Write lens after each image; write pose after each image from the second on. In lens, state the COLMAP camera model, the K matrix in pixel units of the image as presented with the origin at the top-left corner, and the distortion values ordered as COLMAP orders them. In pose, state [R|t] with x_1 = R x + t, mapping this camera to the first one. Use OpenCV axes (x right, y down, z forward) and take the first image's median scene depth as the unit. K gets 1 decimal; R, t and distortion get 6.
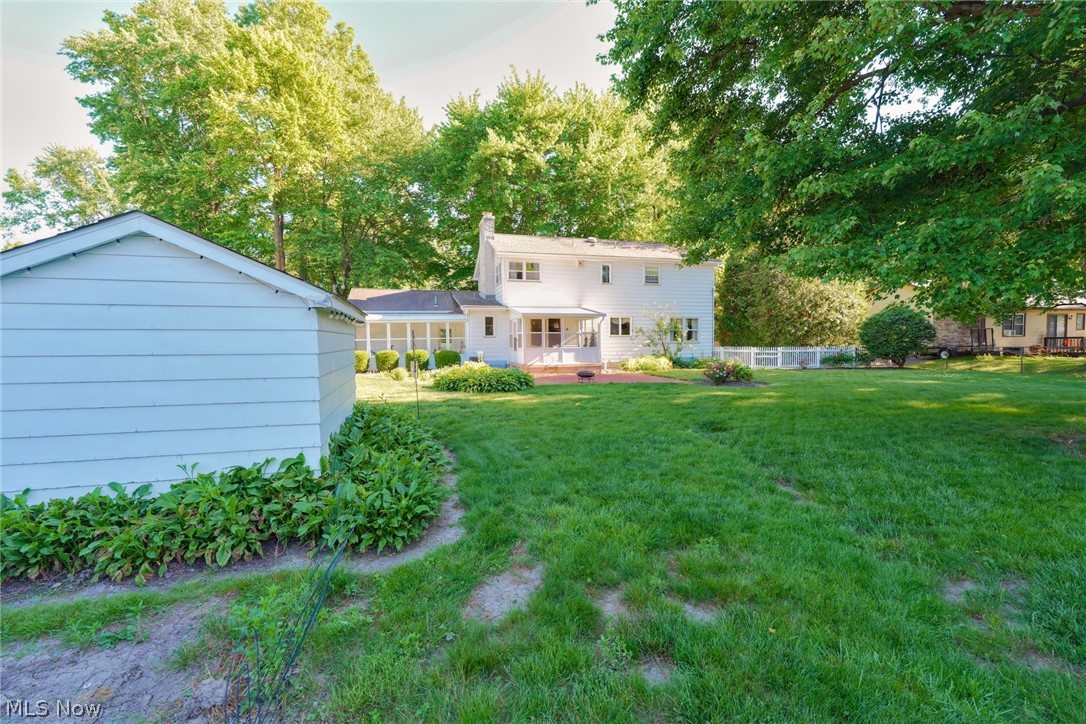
lens RADIAL K [[467.8, 0, 543.0], [0, 467.8, 362.0], [0, 0, 1]] dist [-0.001488, -0.000383]
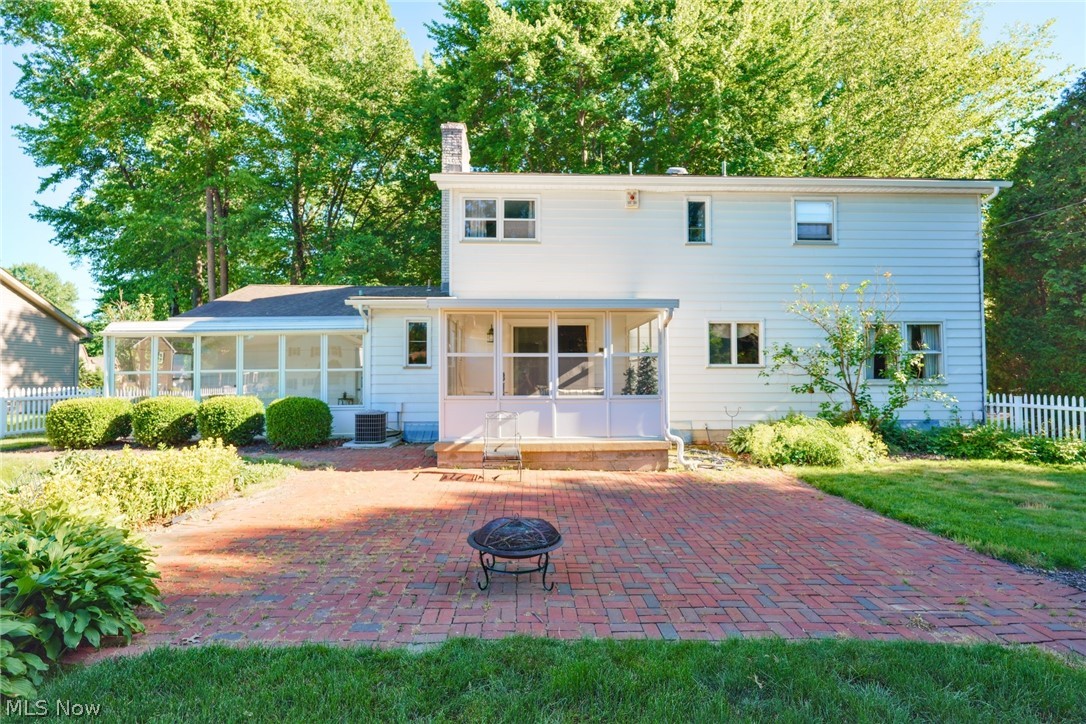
lens RADIAL K [[513.6, 0, 543.0], [0, 513.6, 362.0], [0, 0, 1]] dist [0.001933, 0.000042]
pose [[0.972186, 0.000195, -0.234212, 0.109073], [-0.016898, 0.997452, -0.069311, -0.025510], [0.233601, 0.071341, 0.969712, 0.527398]]
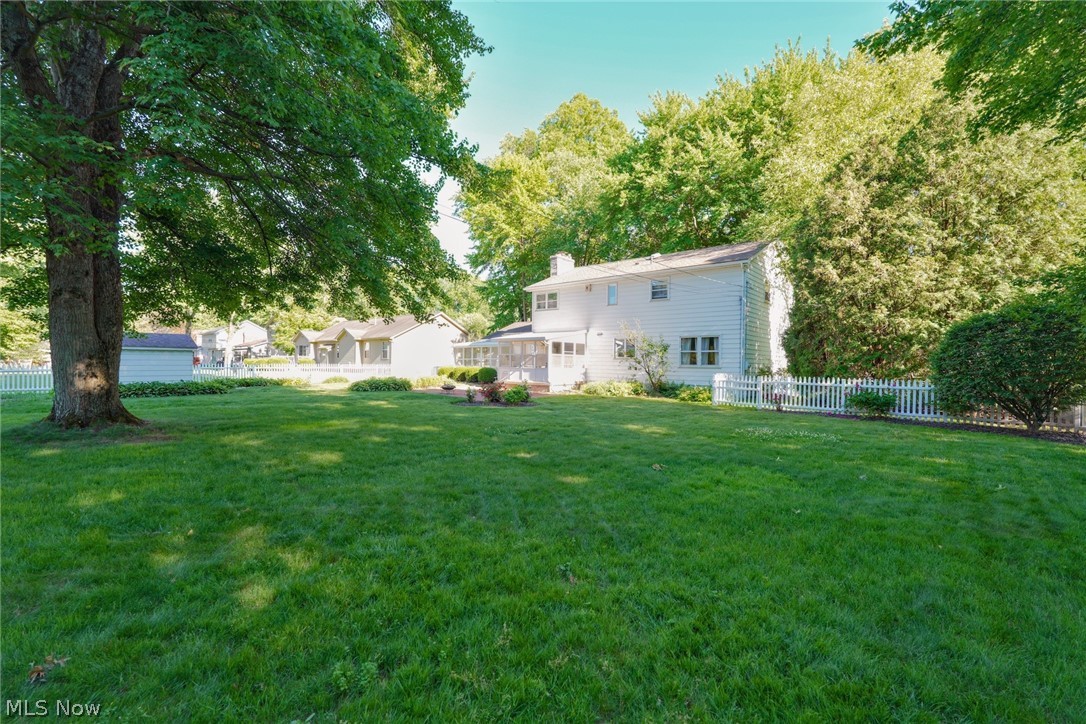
lens RADIAL K [[467.8, 0, 543.0], [0, 467.8, 362.0], [0, 0, 1]] dist [-0.001488, -0.000383]
pose [[0.543416, 0.024057, -0.839119, 0.898094], [-0.043962, 0.999033, 0.000172, -0.040293], [0.838312, 0.036796, 0.543948, 0.348328]]
